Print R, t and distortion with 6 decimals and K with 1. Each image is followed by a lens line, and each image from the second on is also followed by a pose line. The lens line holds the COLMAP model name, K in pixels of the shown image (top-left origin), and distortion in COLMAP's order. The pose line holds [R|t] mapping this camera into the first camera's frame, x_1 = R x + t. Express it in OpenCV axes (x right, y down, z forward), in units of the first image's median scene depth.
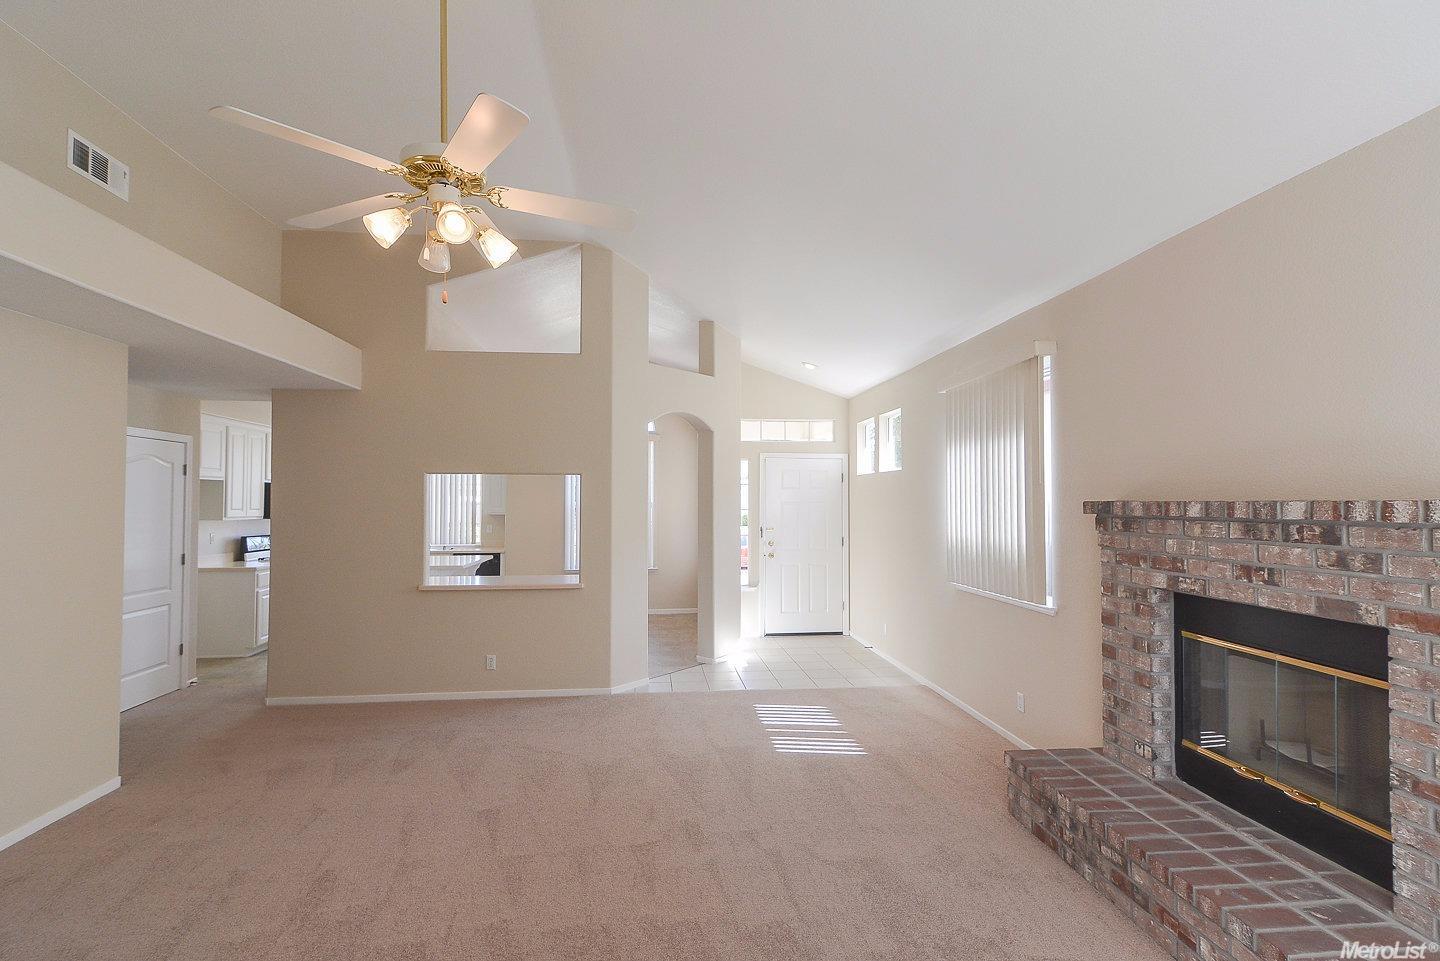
lens RADIAL K [[682.0, 0, 709.7], [0, 682.0, 486.0], [0, 0, 1]] dist [0.027379, -0.010447]
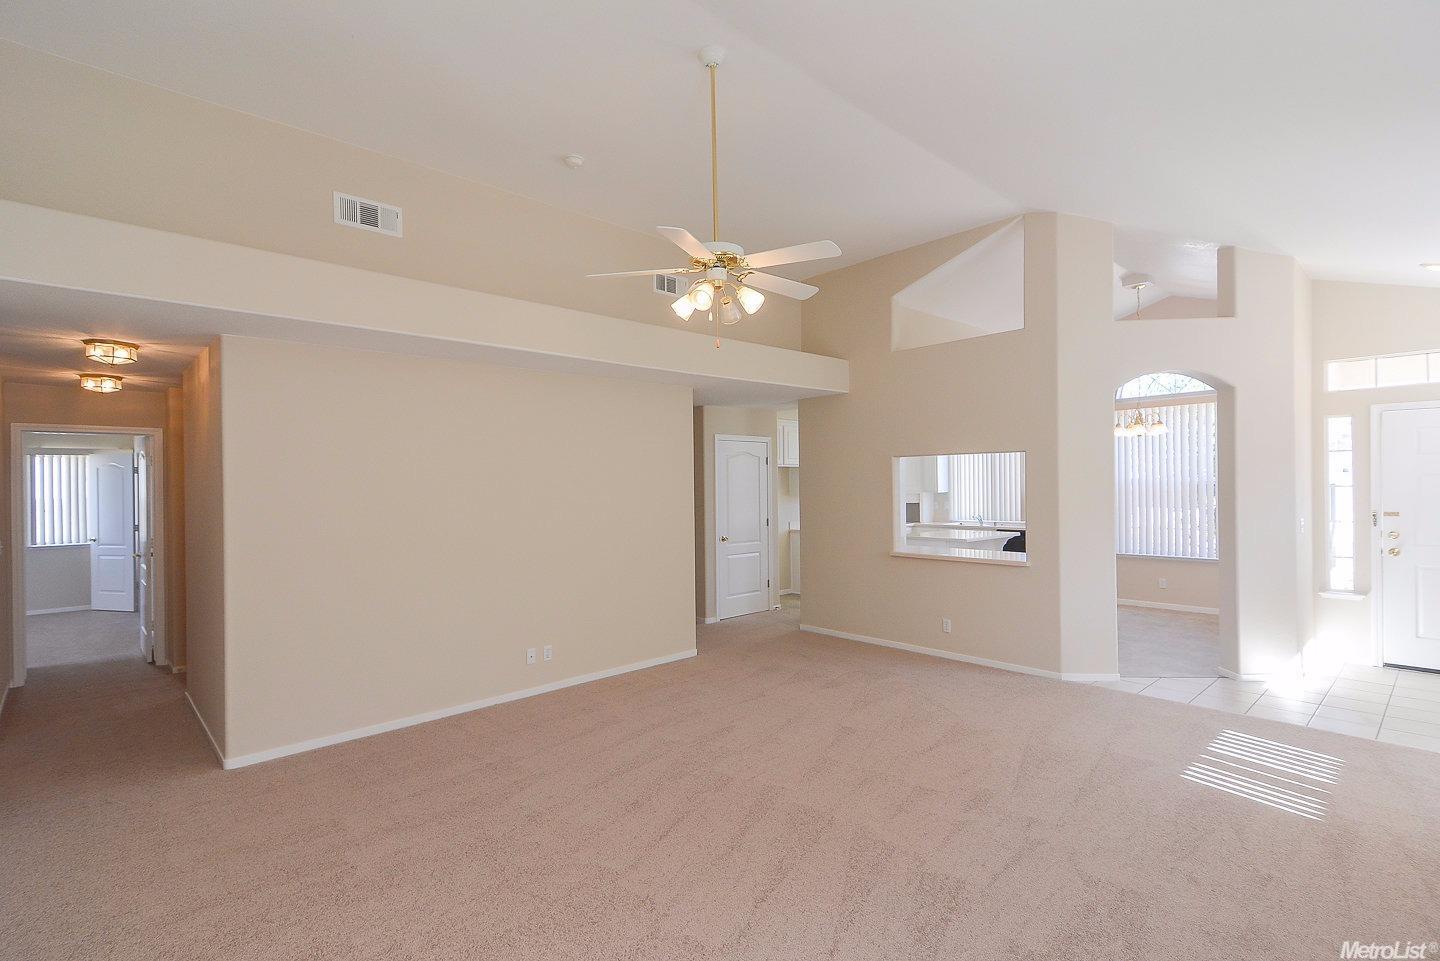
lens RADIAL K [[682.0, 0, 709.7], [0, 682.0, 486.0], [0, 0, 1]] dist [0.027379, -0.010447]
pose [[0.602795, -0.005657, -0.797876, 0.548151], [0.031259, 0.999375, 0.016530, 0.003560], [0.797283, -0.034905, 0.602595, 0.062080]]
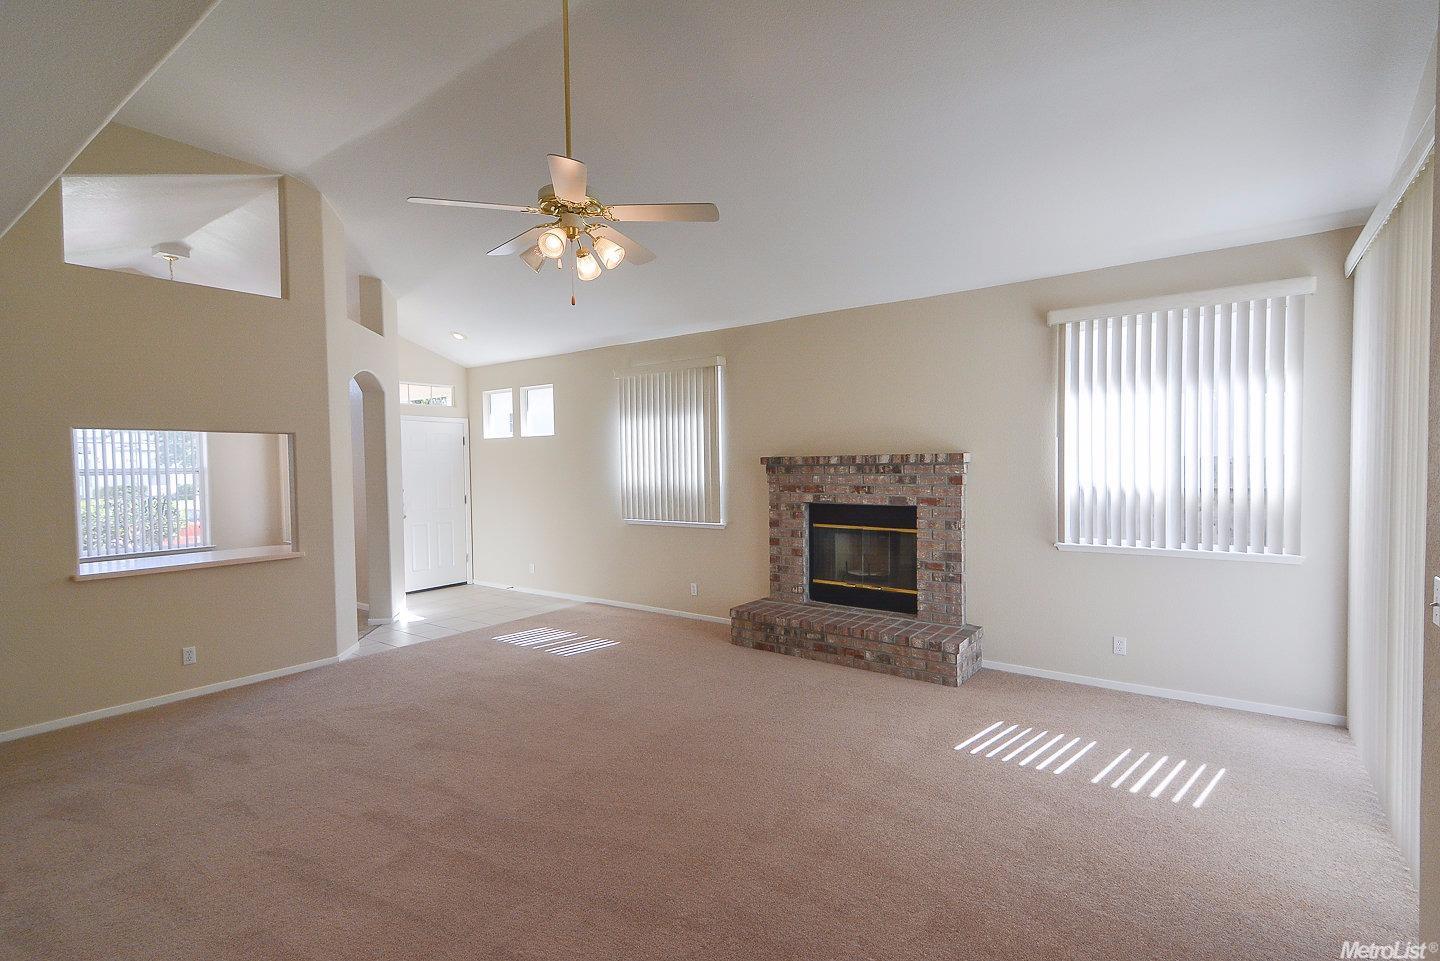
lens RADIAL K [[682.0, 0, 709.7], [0, 682.0, 486.0], [0, 0, 1]] dist [0.027379, -0.010447]
pose [[0.673867, -0.036356, 0.737958, -0.841651], [-0.002508, 0.998670, 0.051491, 0.006784], [-0.738848, -0.036549, 0.672880, -0.058576]]
